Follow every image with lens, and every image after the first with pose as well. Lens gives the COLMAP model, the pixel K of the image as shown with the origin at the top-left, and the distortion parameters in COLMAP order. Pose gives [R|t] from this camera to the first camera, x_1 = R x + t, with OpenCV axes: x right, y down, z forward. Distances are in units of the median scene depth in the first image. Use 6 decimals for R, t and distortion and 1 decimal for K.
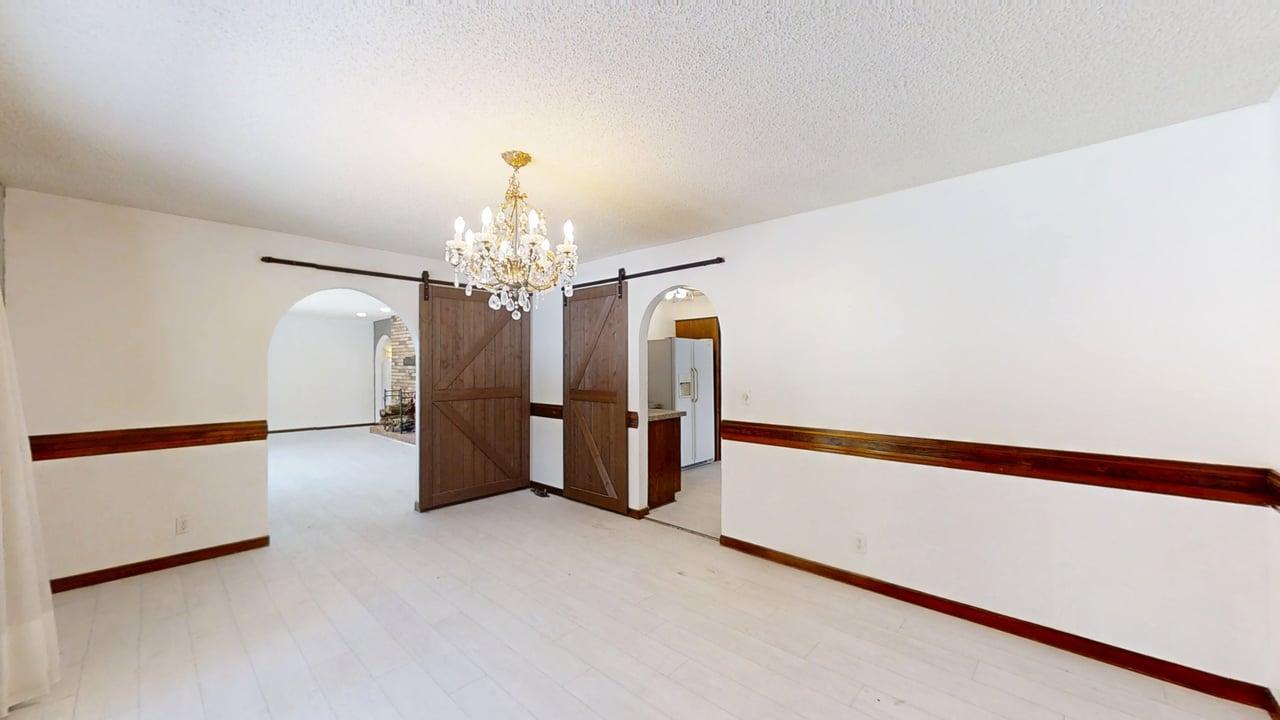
lens RADIAL K [[470.3, 0, 637.8], [0, 470.3, 367.0], [0, 0, 1]] dist [0.001587, 0.000434]
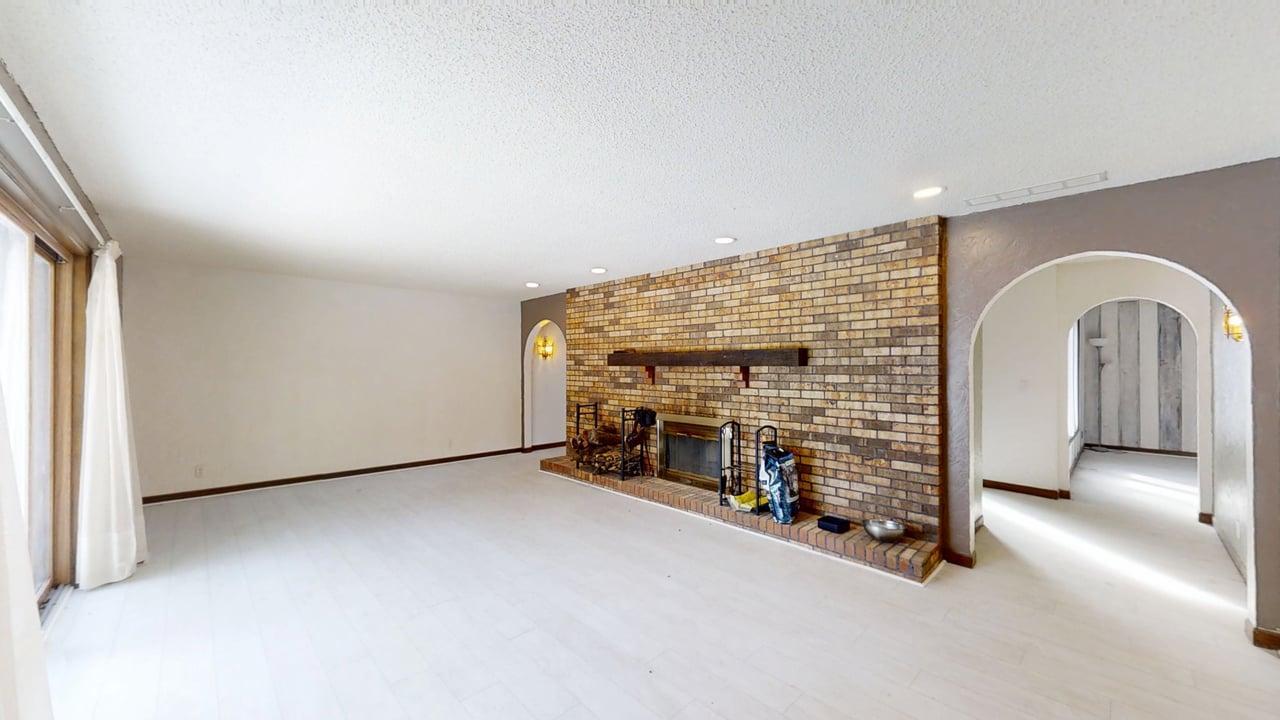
lens RADIAL K [[470.3, 0, 639.1], [0, 470.3, 363.2], [0, 0, 1]] dist [0.001587, 0.000434]
pose [[0.999993, -0.001816, 0.003343, -0.431739], [0.001813, 0.999998, 0.000941, -0.006160], [-0.003344, -0.000935, 0.999994, 0.350092]]
